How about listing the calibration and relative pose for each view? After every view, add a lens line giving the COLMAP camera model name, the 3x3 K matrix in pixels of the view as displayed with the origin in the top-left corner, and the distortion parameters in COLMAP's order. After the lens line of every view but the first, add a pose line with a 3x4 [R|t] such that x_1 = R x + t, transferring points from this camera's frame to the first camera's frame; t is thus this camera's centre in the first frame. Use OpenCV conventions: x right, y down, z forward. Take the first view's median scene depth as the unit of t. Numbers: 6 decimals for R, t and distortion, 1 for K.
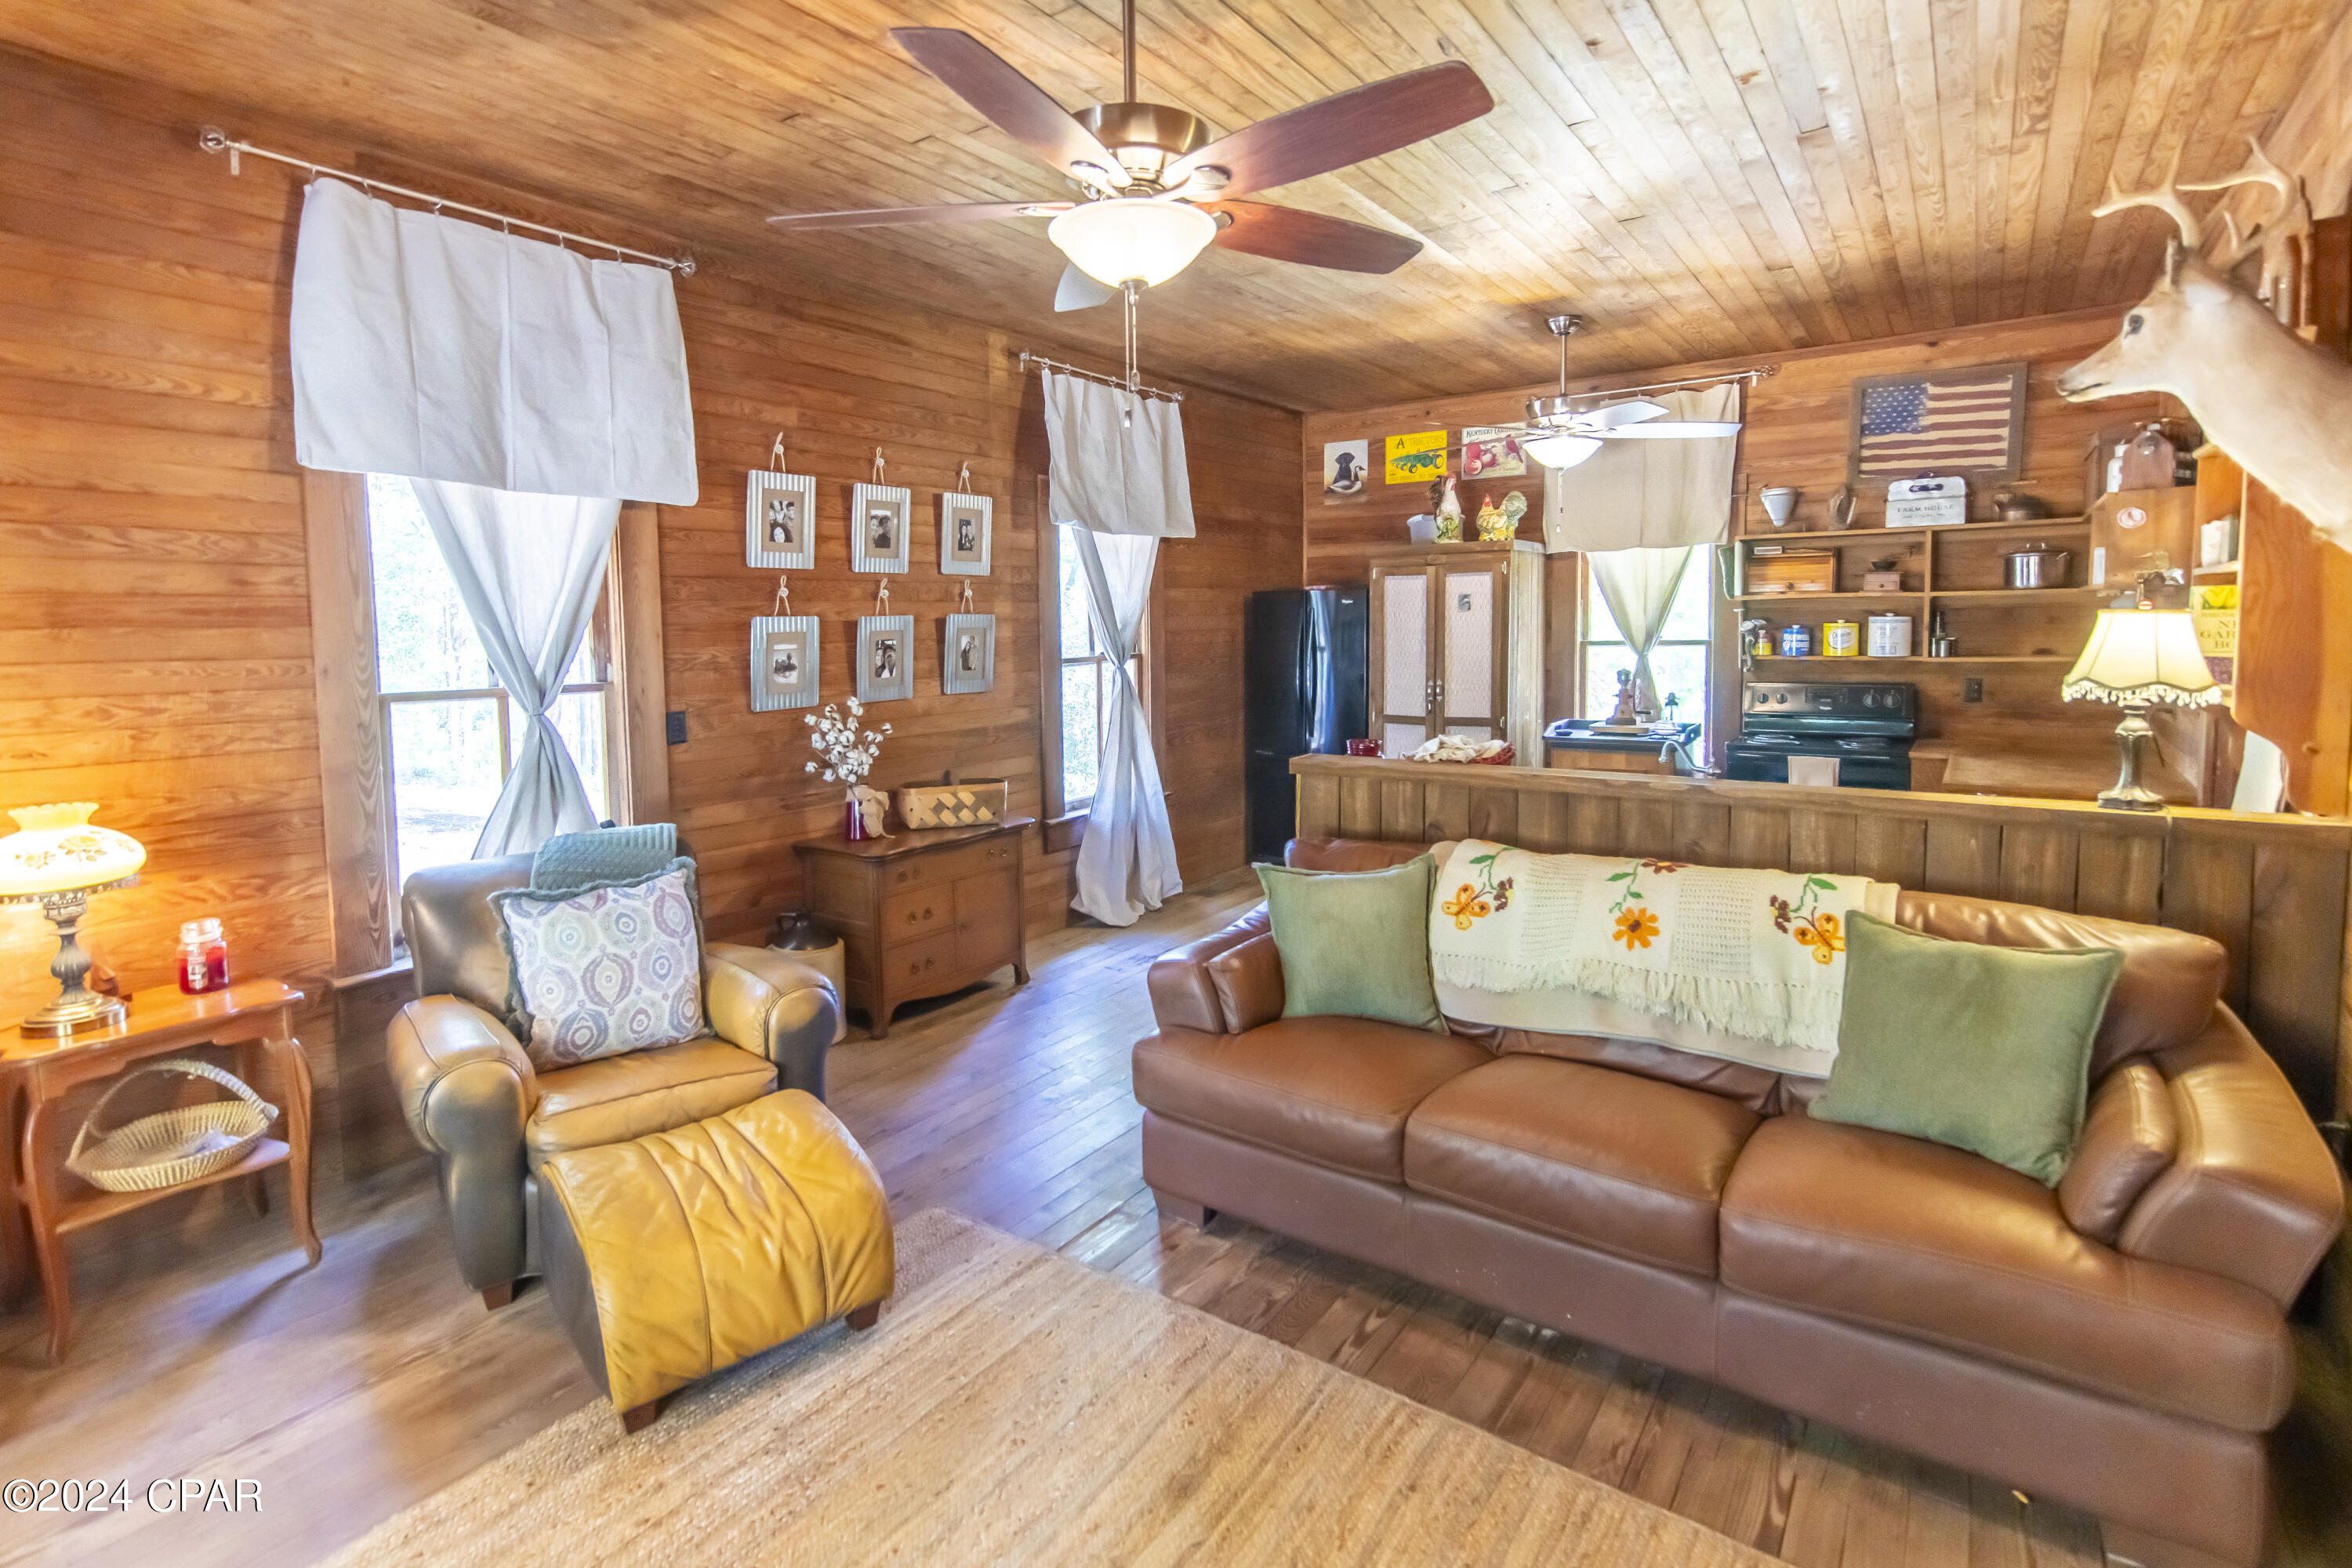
lens RADIAL K [[1137.0, 0, 1136.4], [0, 1137.0, 696.3], [0, 0, 1]] dist [-0.000123, -0.000533]
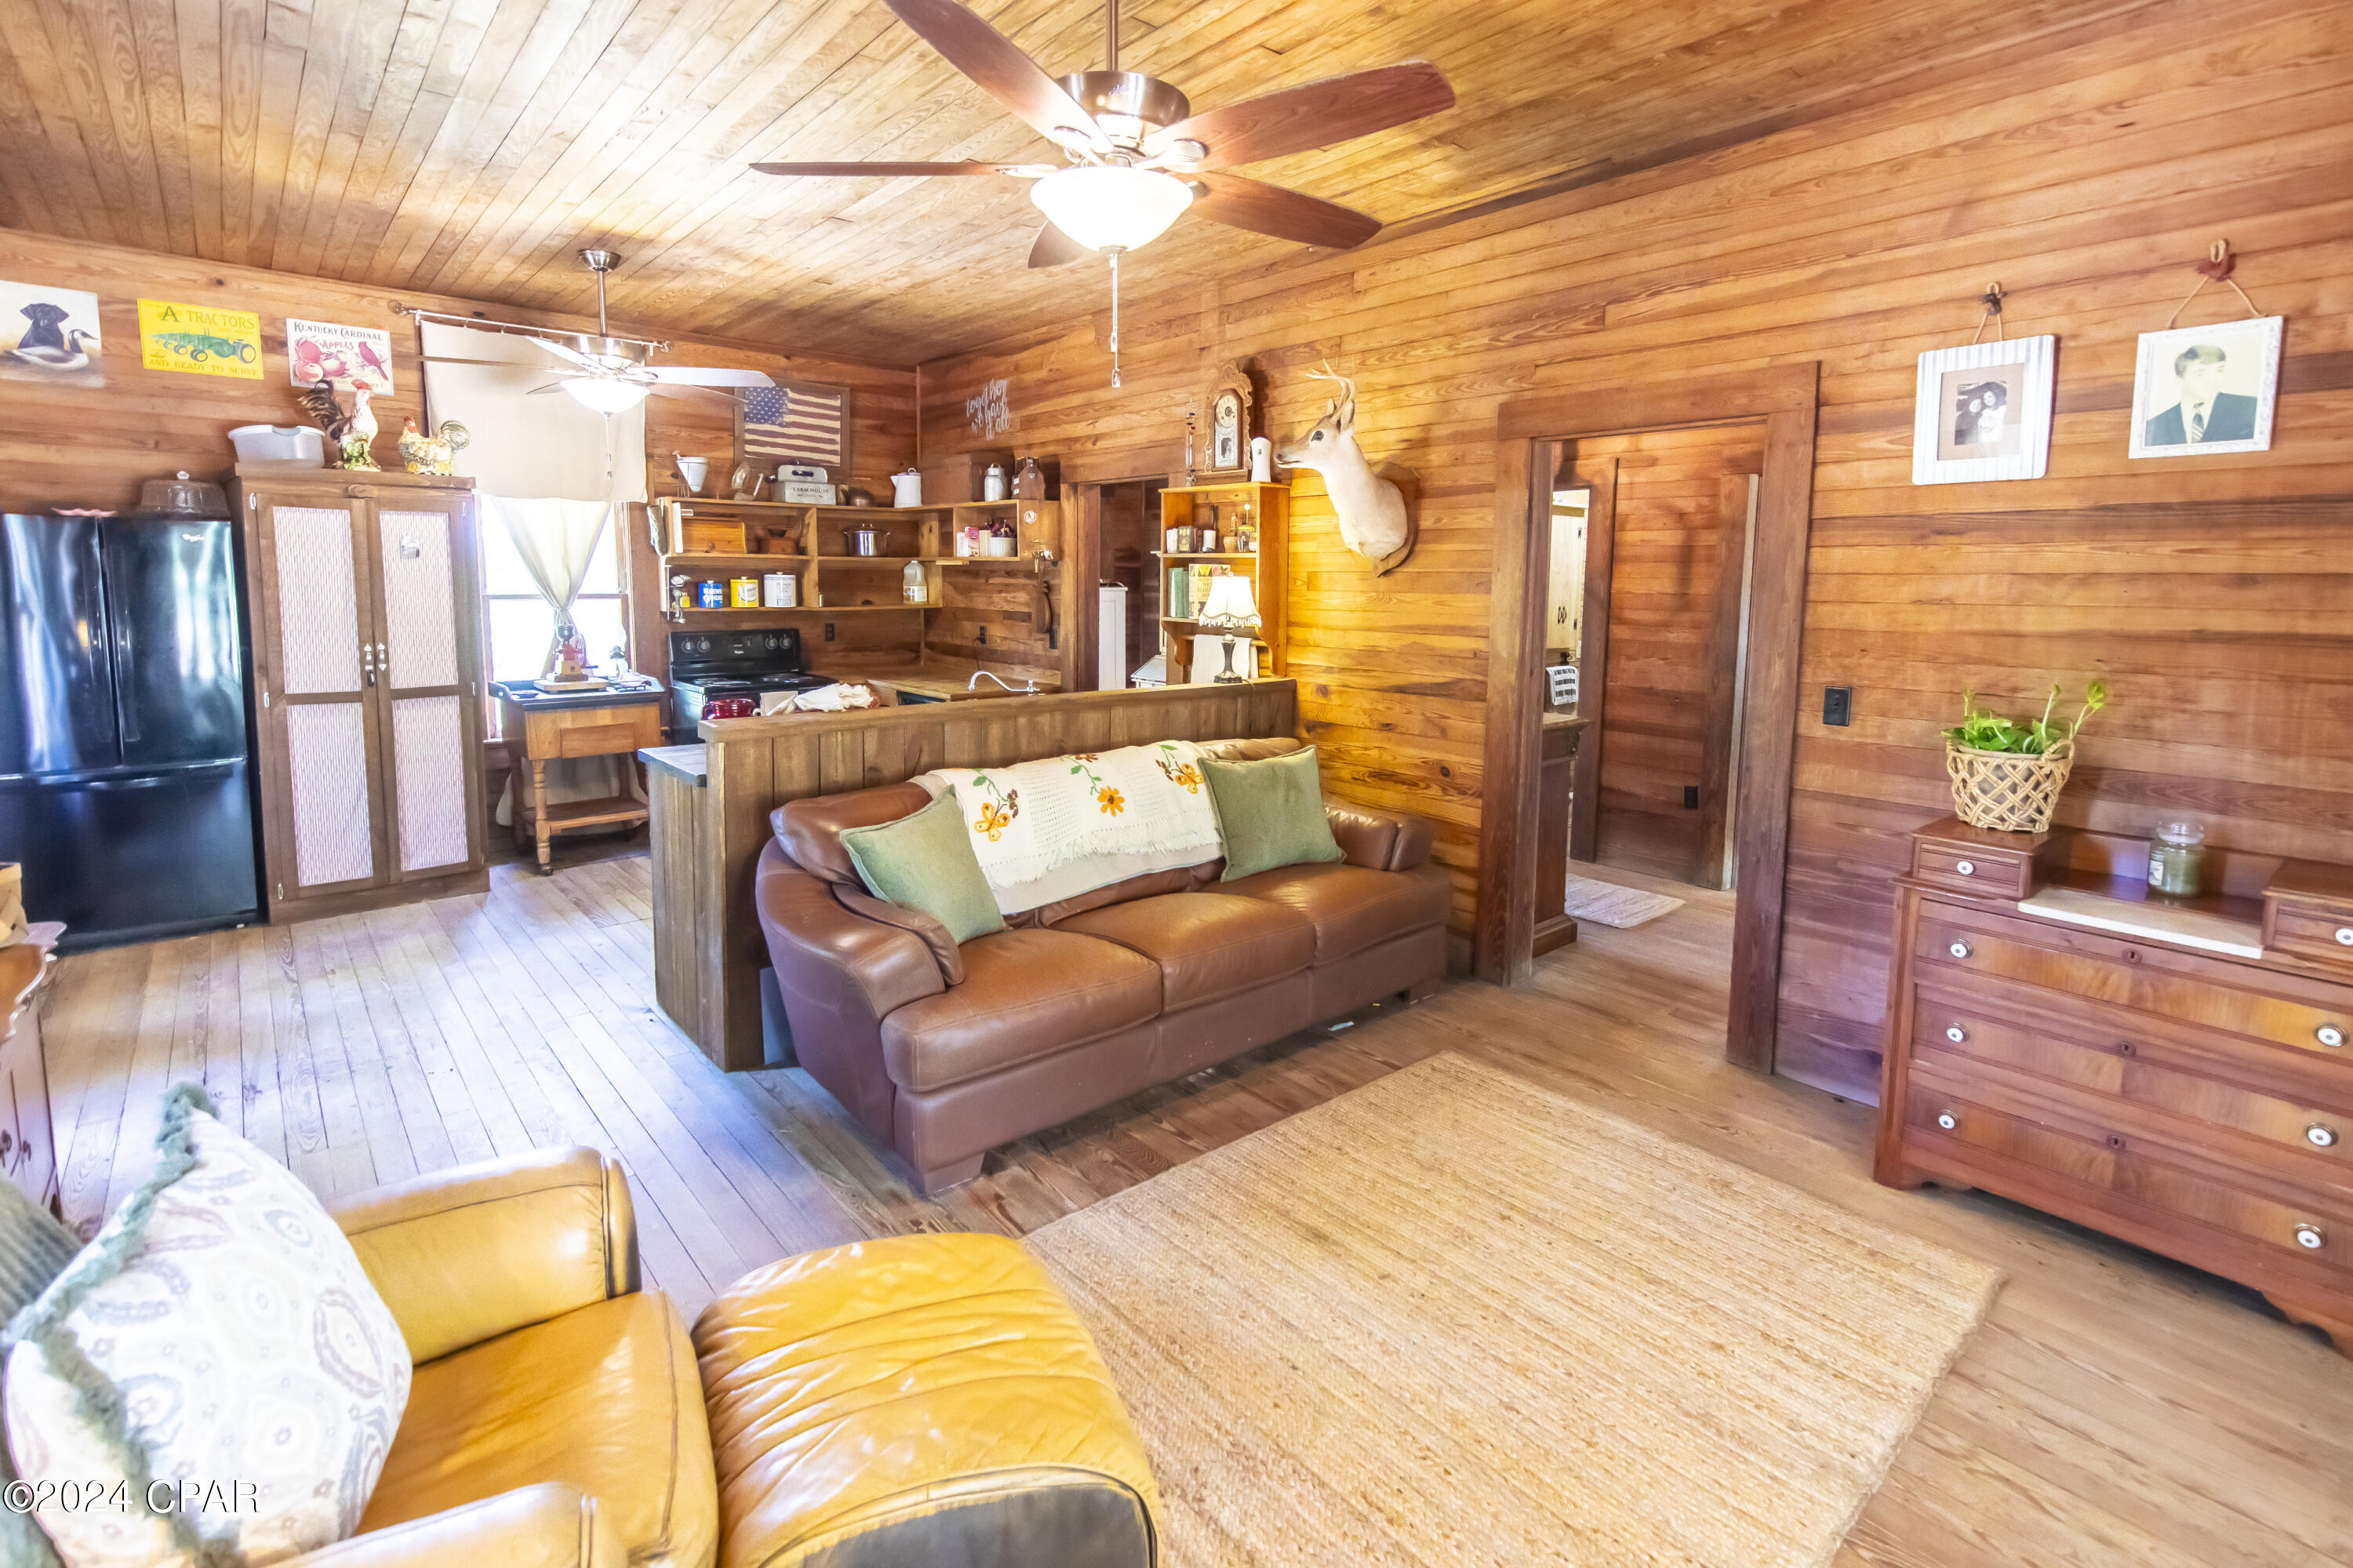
lens RADIAL K [[1096.7, 0, 1213.4], [0, 1096.7, 696.8], [0, 0, 1]] dist [0.003333, 0.000427]
pose [[0.205163, -0.090894, 0.974498, -0.430232], [0.048918, 0.995386, 0.082544, -0.014126], [-0.977505, 0.030735, 0.208663, 0.307867]]
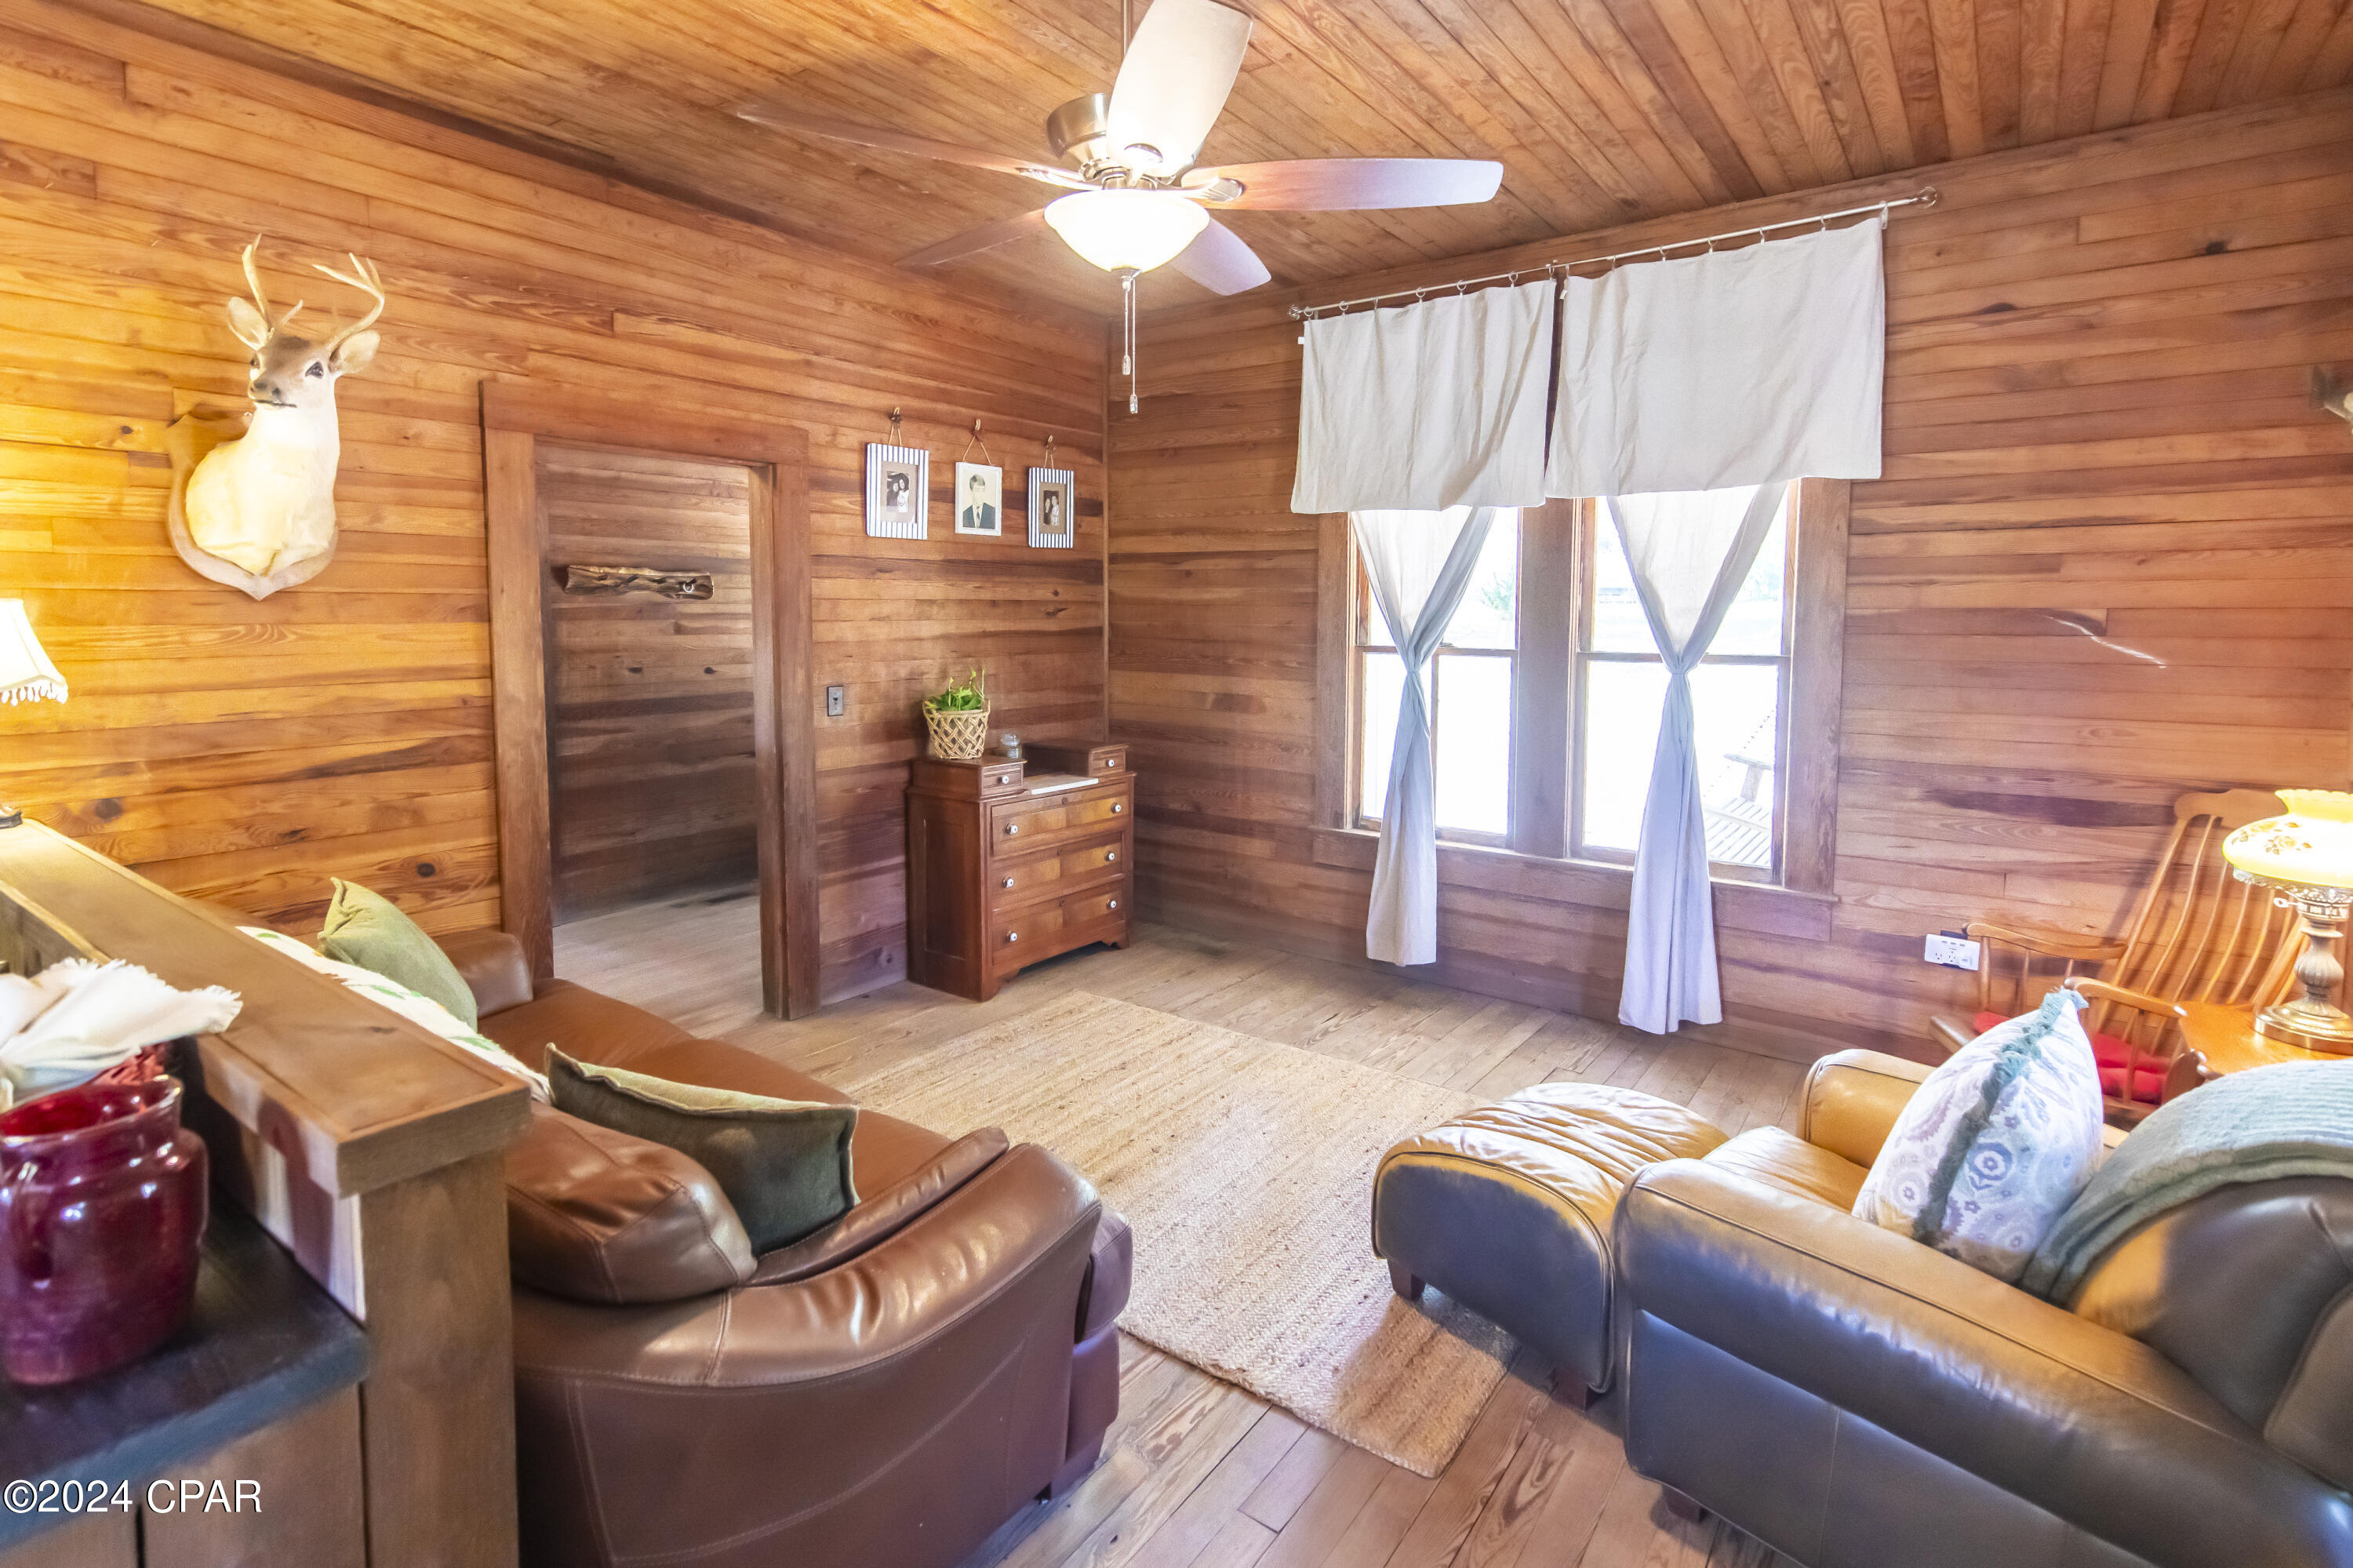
lens RADIAL K [[1106.0, 0, 1158.2], [0, 1106.0, 687.4], [0, 0, 1]] dist [0.005784, -0.001119]
pose [[-0.999851, 0.008620, 0.014951, -0.019395], [0.010530, 0.991094, 0.132747, -0.053525], [-0.013674, 0.132884, -0.991037, 0.867382]]
